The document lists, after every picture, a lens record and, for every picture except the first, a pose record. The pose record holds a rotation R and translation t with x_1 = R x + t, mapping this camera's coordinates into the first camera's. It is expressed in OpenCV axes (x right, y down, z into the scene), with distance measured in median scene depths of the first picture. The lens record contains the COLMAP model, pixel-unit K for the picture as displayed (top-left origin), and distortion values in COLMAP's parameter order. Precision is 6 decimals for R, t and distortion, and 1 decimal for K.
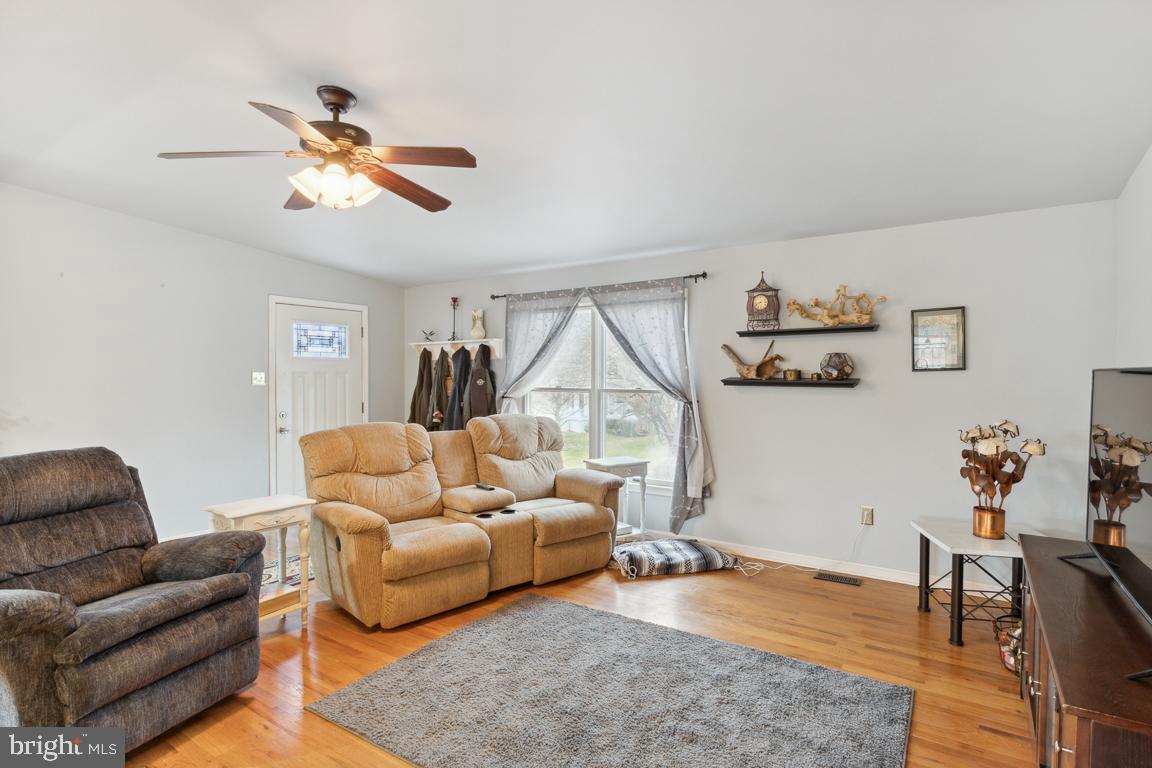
lens RADIAL K [[589.1, 0, 581.7], [0, 589.1, 376.2], [0, 0, 1]] dist [-0.013063, 0.000048]
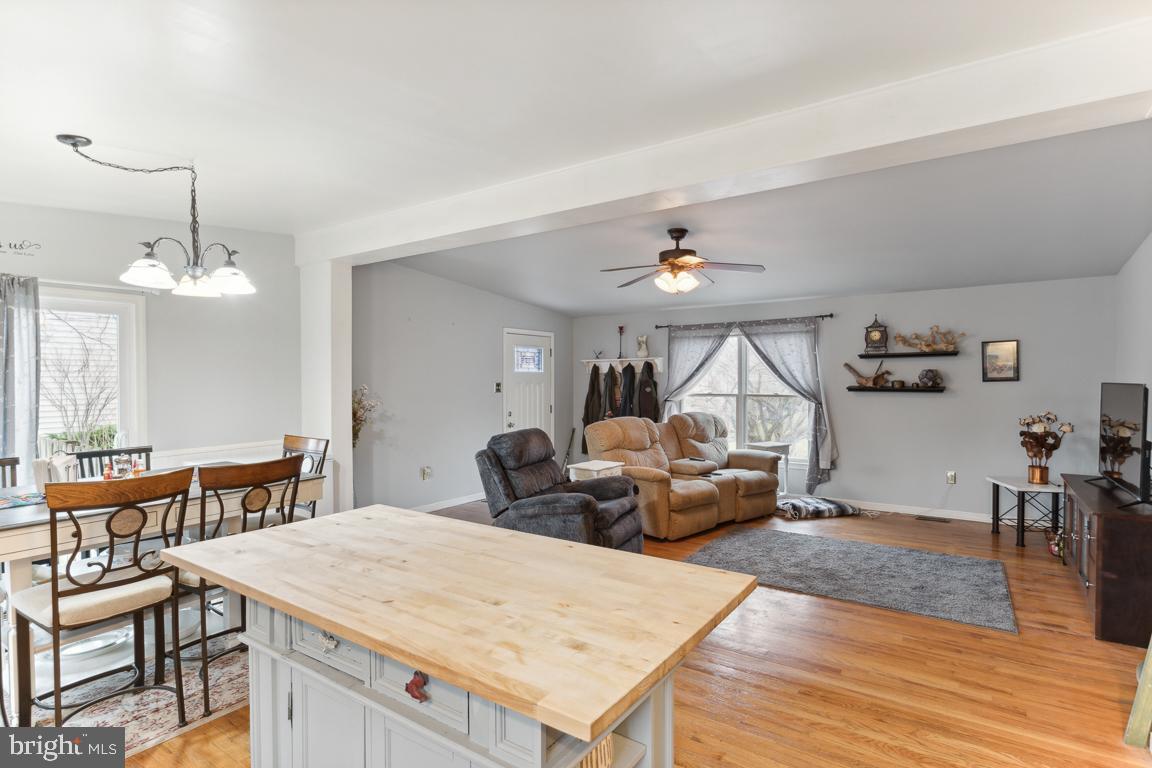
lens RADIAL K [[582.8, 0, 580.9], [0, 582.8, 379.5], [0, 0, 1]] dist [-0.014363, 0.000500]
pose [[0.999868, -0.004106, -0.015711, -0.420210], [0.004031, 0.999980, -0.004813, -0.010275], [0.015730, 0.004749, 0.999865, -0.480078]]
